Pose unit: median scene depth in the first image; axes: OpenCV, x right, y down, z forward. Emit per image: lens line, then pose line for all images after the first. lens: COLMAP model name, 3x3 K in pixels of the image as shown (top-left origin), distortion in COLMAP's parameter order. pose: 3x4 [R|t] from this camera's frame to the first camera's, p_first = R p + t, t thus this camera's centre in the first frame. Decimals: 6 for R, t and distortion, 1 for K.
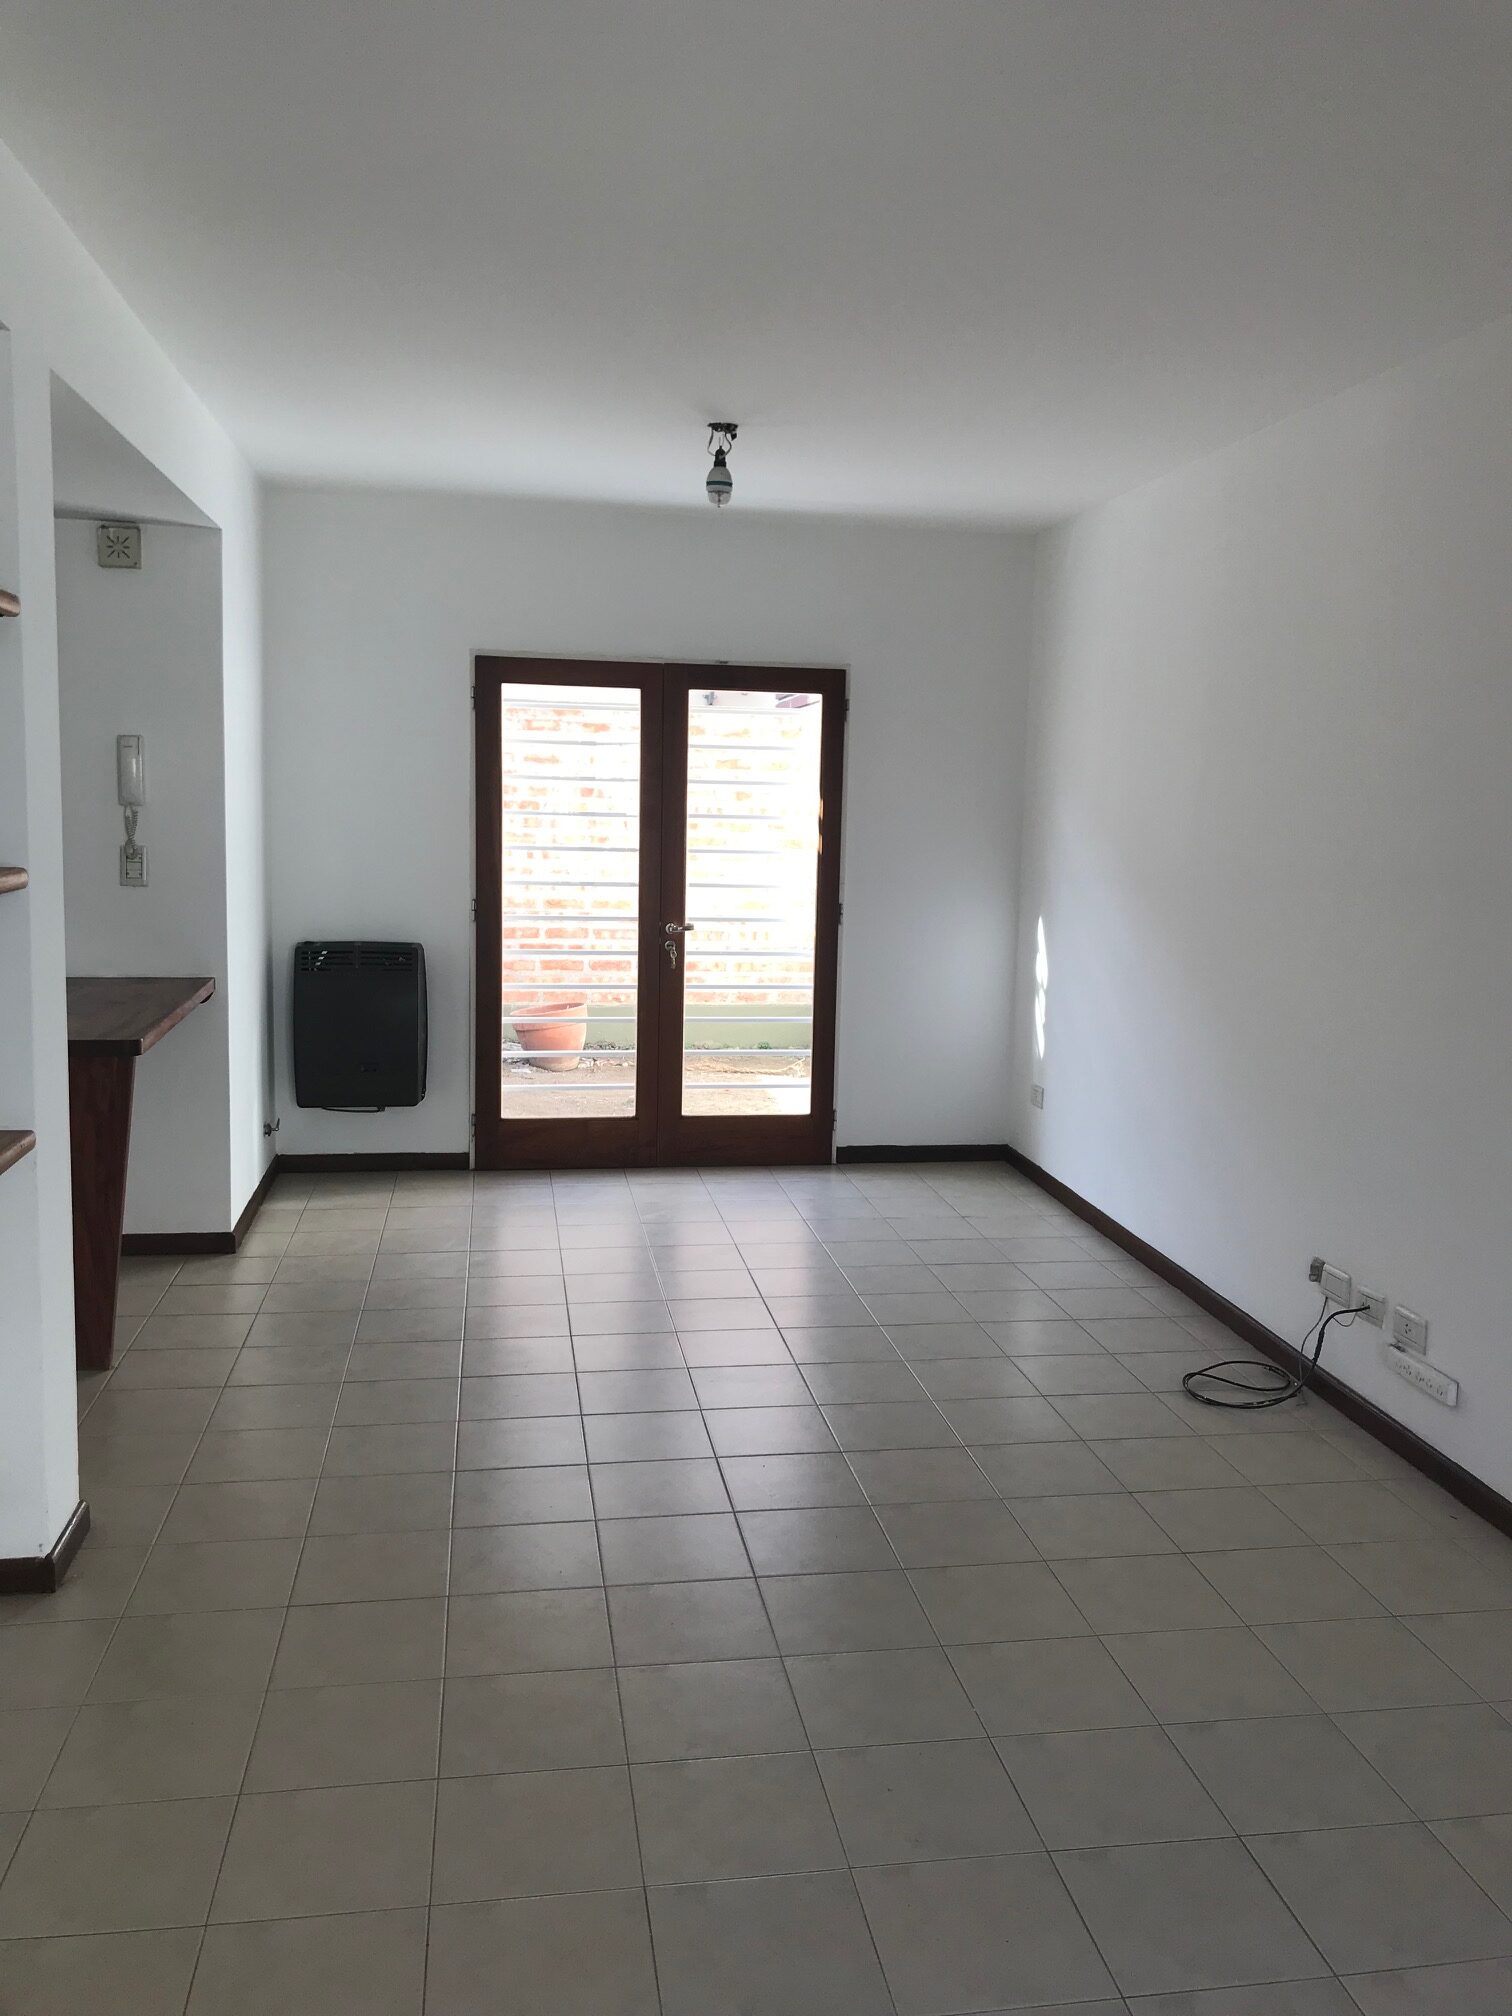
lens RADIAL K [[1637.7, 0, 755.4], [0, 1637.7, 1007.0], [0, 0, 1]] dist [0.045161, -0.055820]
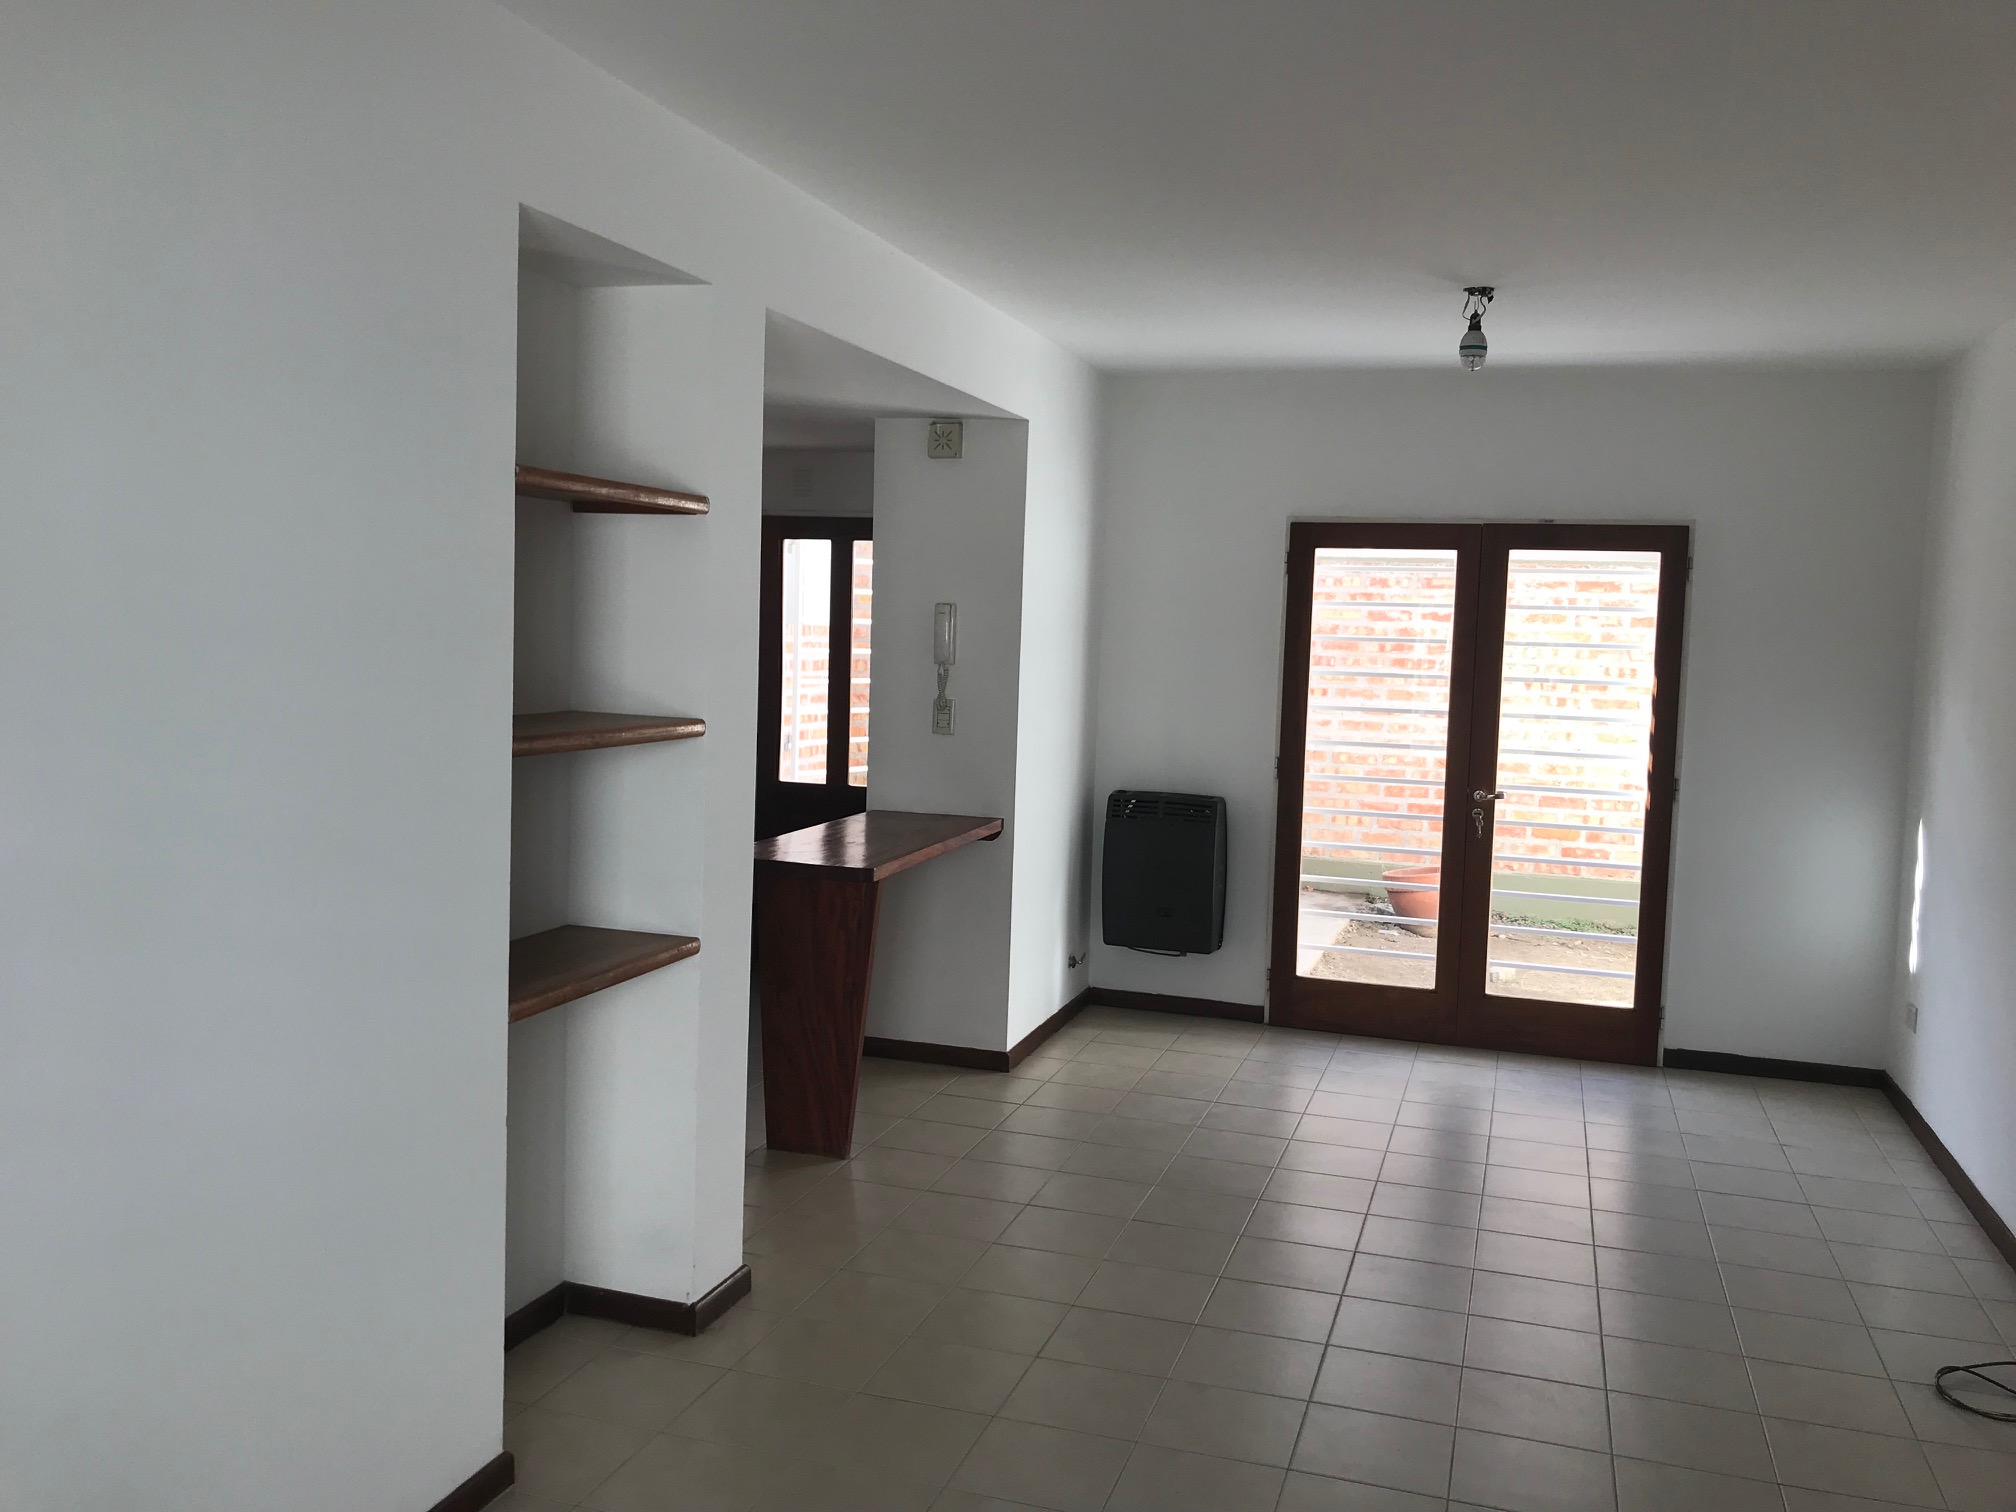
lens RADIAL K [[1637.7, 0, 993.1], [0, 1637.7, 739.2], [0, 0, 1]] dist [0.045161, -0.055820]
pose [[0.889534, 0.037075, -0.455363, 0.134384], [-0.069738, 0.996040, -0.055135, -0.008201], [0.451515, 0.080801, 0.888597, 0.012110]]
